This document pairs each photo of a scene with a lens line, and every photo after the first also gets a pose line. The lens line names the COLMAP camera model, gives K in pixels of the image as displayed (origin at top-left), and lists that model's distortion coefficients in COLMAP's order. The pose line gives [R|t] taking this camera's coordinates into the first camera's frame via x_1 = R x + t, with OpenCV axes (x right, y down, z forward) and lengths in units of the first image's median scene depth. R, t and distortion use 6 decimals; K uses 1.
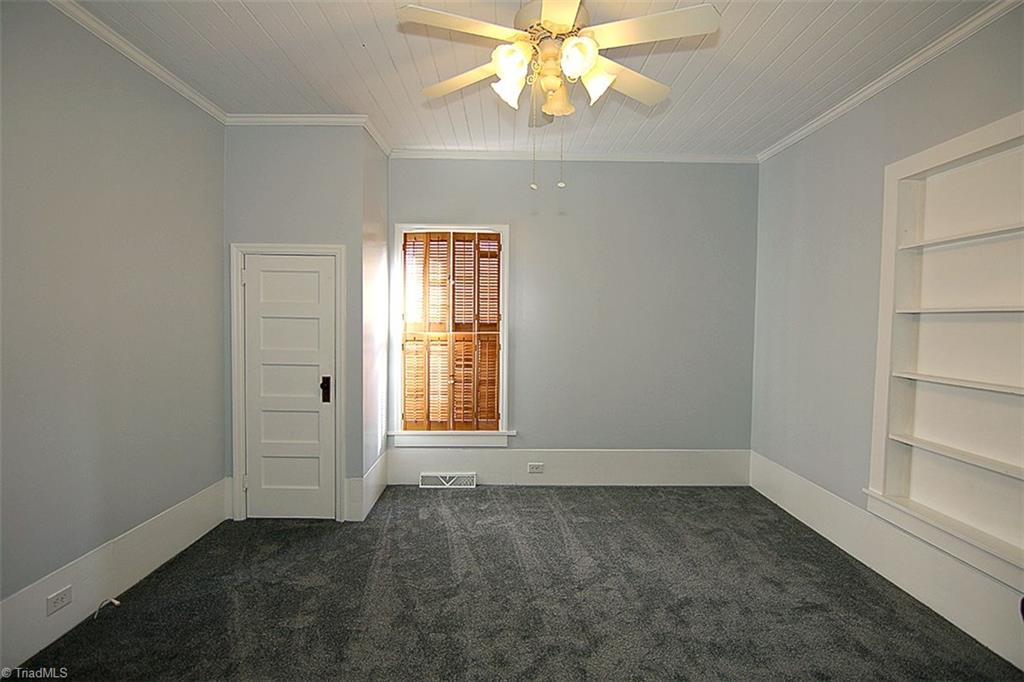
lens RADIAL K [[525.6, 0, 512.0], [0, 525.6, 341.0], [0, 0, 1]] dist [-0.002478, -0.014547]
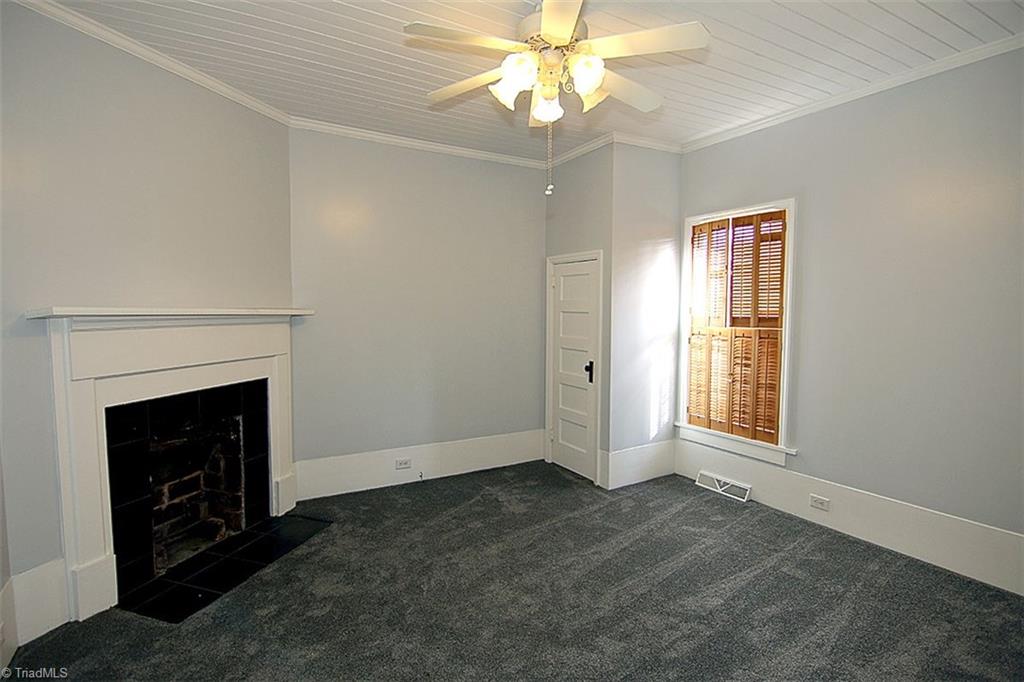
lens RADIAL K [[525.6, 0, 512.0], [0, 525.6, 341.0], [0, 0, 1]] dist [-0.002478, -0.014547]
pose [[0.479527, 0.048253, -0.876200, 0.508694], [-0.031944, 0.998785, 0.037522, -0.014561], [0.876946, 0.009996, 0.480485, 0.223222]]
